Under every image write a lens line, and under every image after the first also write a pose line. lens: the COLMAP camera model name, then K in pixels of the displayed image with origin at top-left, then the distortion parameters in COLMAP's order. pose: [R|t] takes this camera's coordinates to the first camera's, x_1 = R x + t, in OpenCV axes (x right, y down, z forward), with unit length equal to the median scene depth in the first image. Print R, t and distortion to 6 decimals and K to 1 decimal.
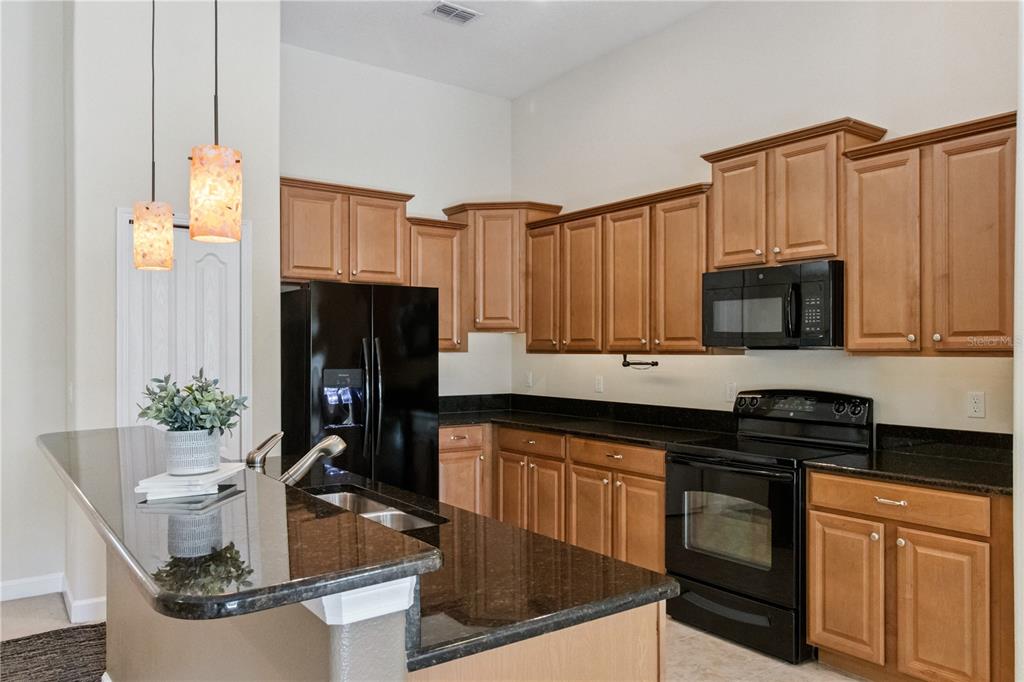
lens RADIAL K [[753.8, 0, 509.8], [0, 753.8, 351.4], [0, 0, 1]] dist [0.012256, 0.010246]
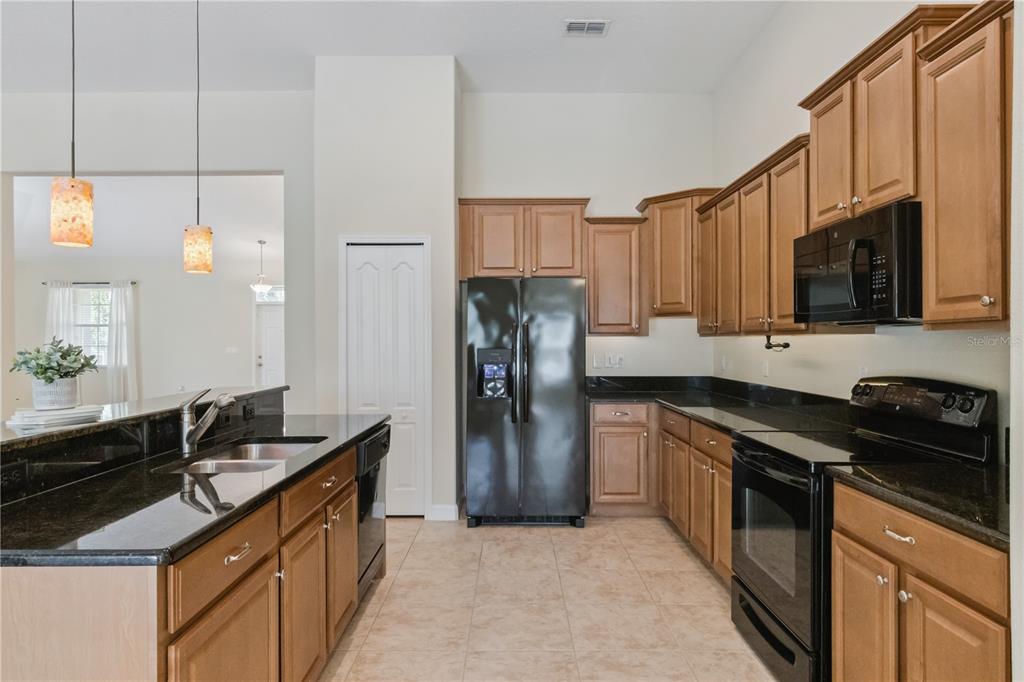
lens RADIAL K [[609.9, 0, 505.3], [0, 609.9, 334.9], [0, 0, 1]] dist [0.030420, 0.000378]
pose [[0.810115, -0.010220, -0.586182, 0.384411], [0.002425, 0.999898, -0.014082, 0.014731], [0.586266, 0.009987, 0.810057, 0.226560]]
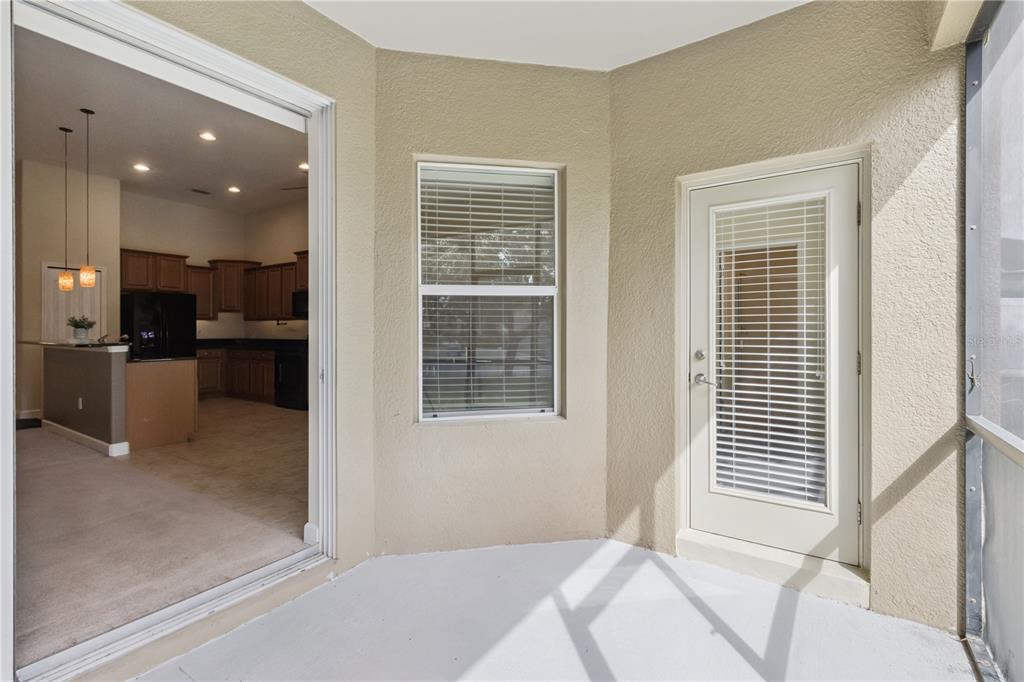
lens RADIAL K [[472.3, 0, 514.0], [0, 472.3, 332.7], [0, 0, 1]] dist [-0.001120, -0.000102]
pose [[0.936607, -0.001901, 0.350377, 0.406877], [0.001325, 0.999997, 0.001884, 0.052070], [-0.350380, -0.001301, 0.936607, -1.021393]]
